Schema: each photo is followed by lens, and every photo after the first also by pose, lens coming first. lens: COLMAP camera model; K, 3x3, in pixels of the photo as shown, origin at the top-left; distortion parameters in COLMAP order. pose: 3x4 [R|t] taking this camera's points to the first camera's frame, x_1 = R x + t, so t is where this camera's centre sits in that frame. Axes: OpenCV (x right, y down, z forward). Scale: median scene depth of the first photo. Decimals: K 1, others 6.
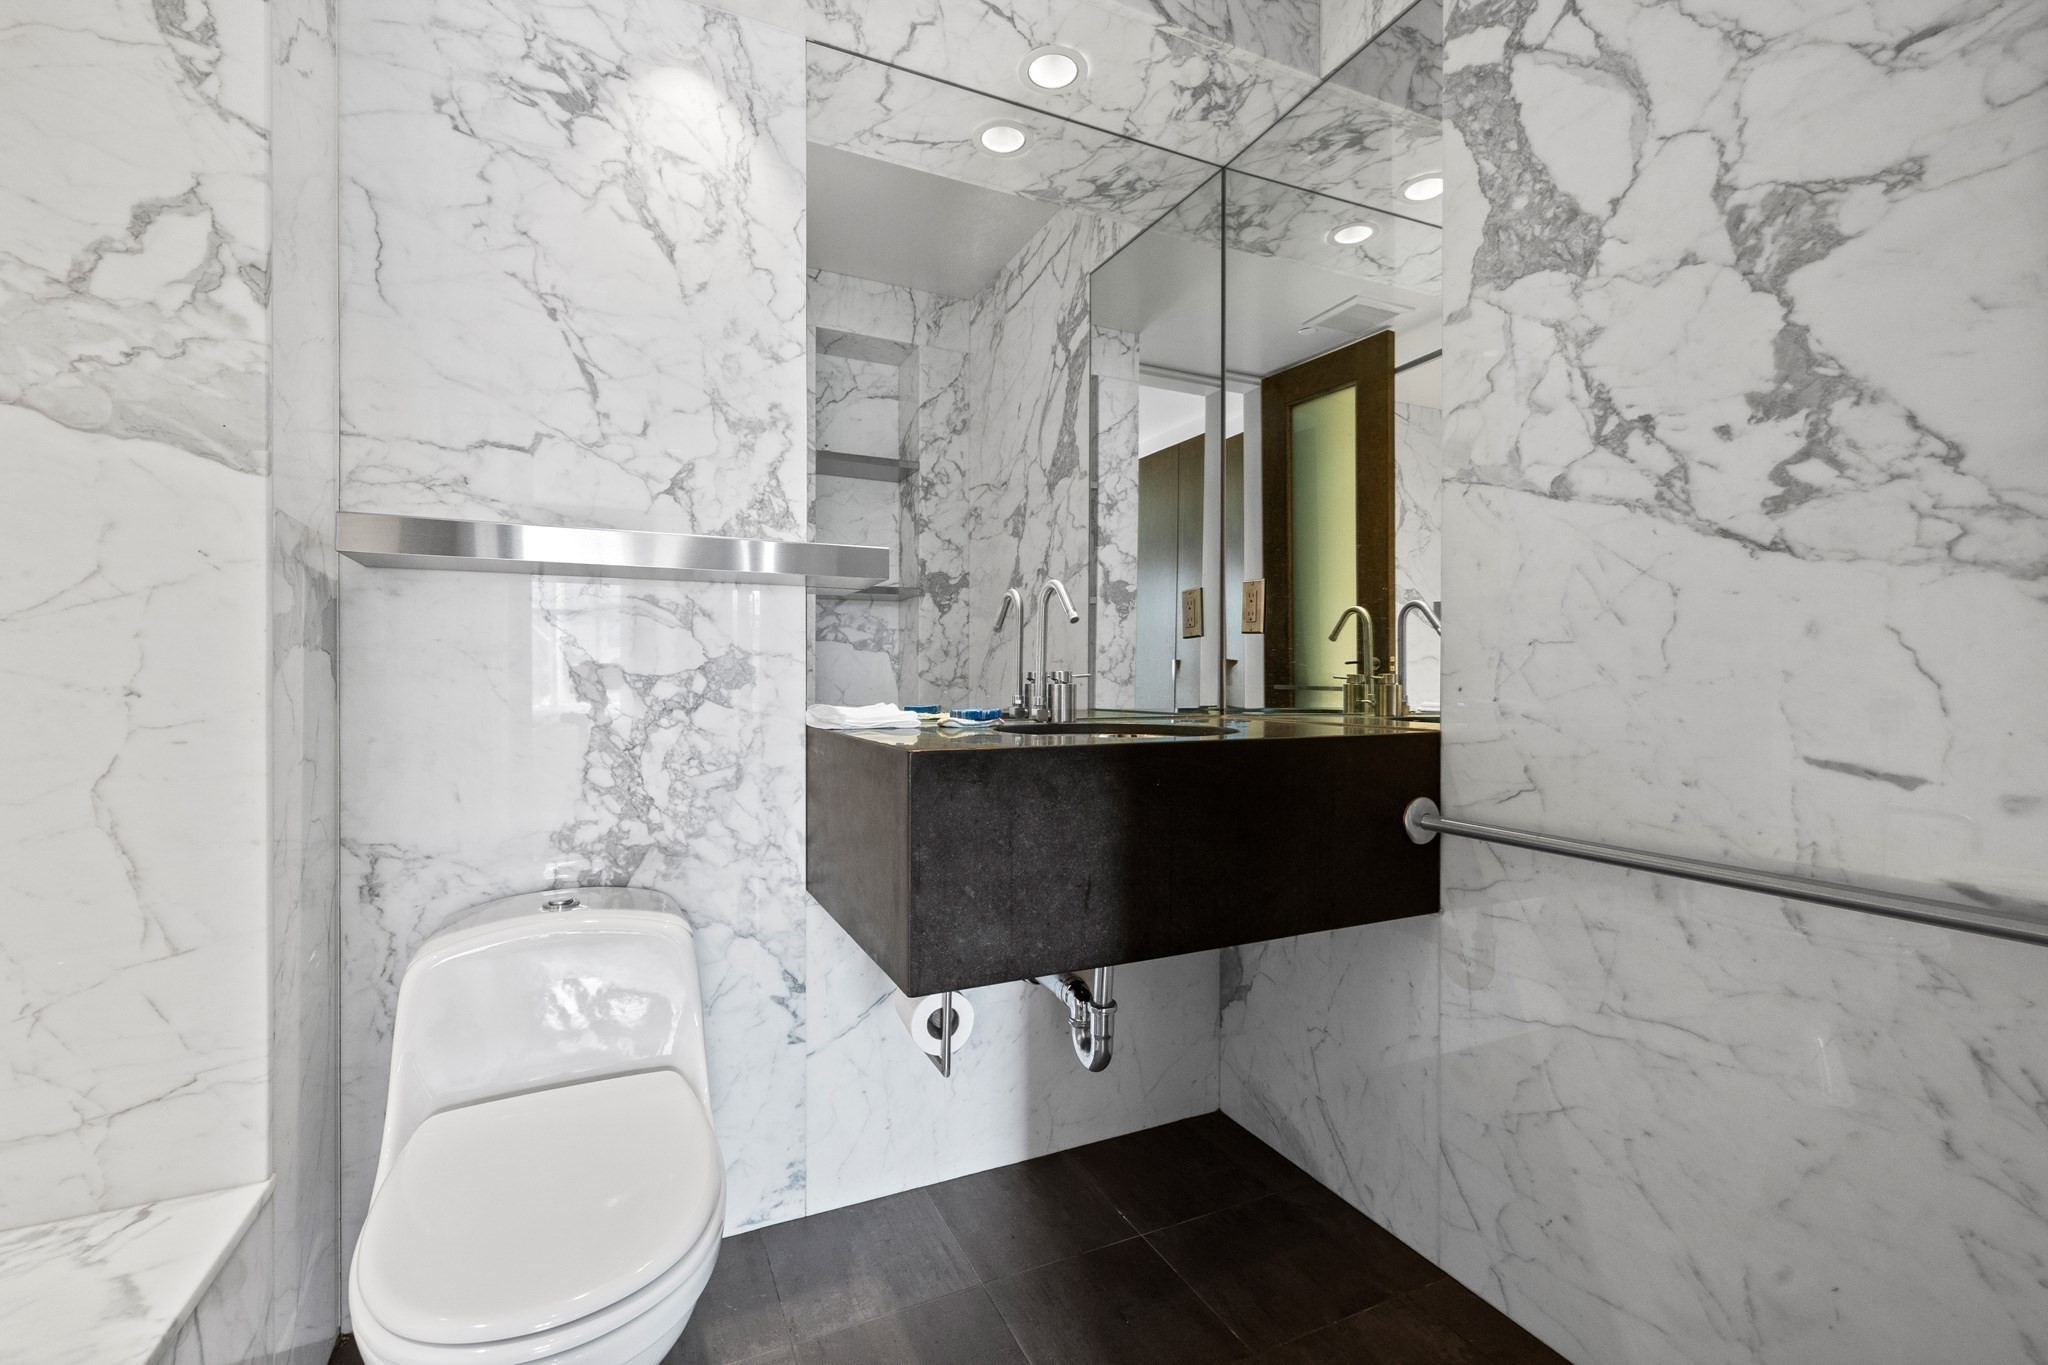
lens RADIAL K [[858.9, 0, 1020.0], [0, 858.9, 683.3], [0, 0, 1]] dist [-0.000957, 0.000086]
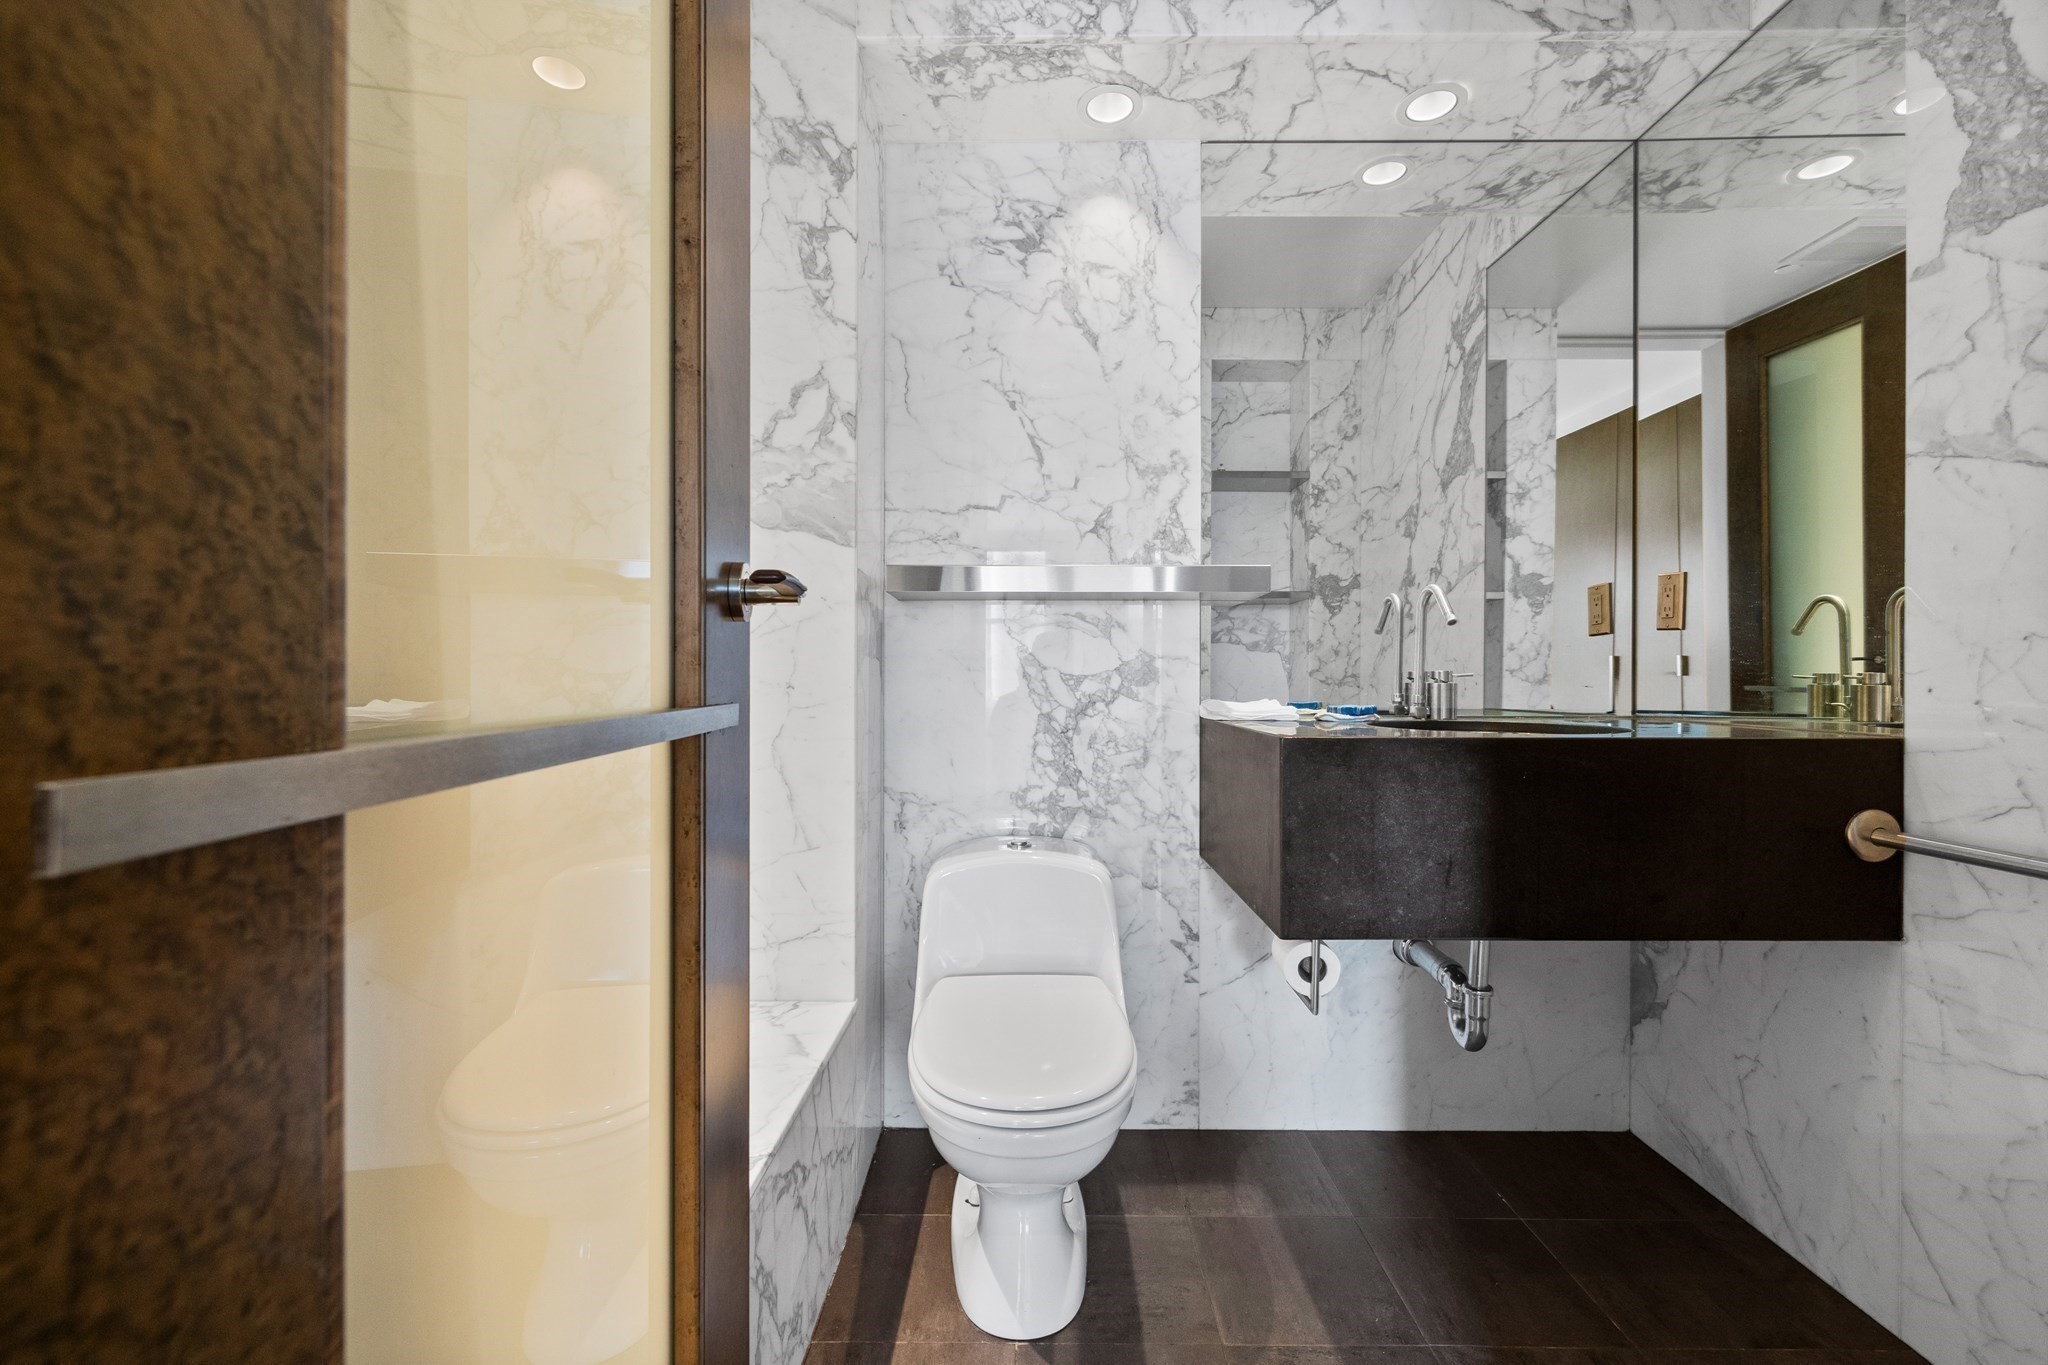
lens RADIAL K [[858.9, 0, 1024.0], [0, 858.9, 680.3], [0, 0, 1]] dist [-0.000957, 0.000086]
pose [[0.899389, 0.001713, -0.437146, 0.054468], [-0.002496, 0.999996, -0.001217, 0.000189], [0.437142, 0.002186, 0.899390, -0.187239]]
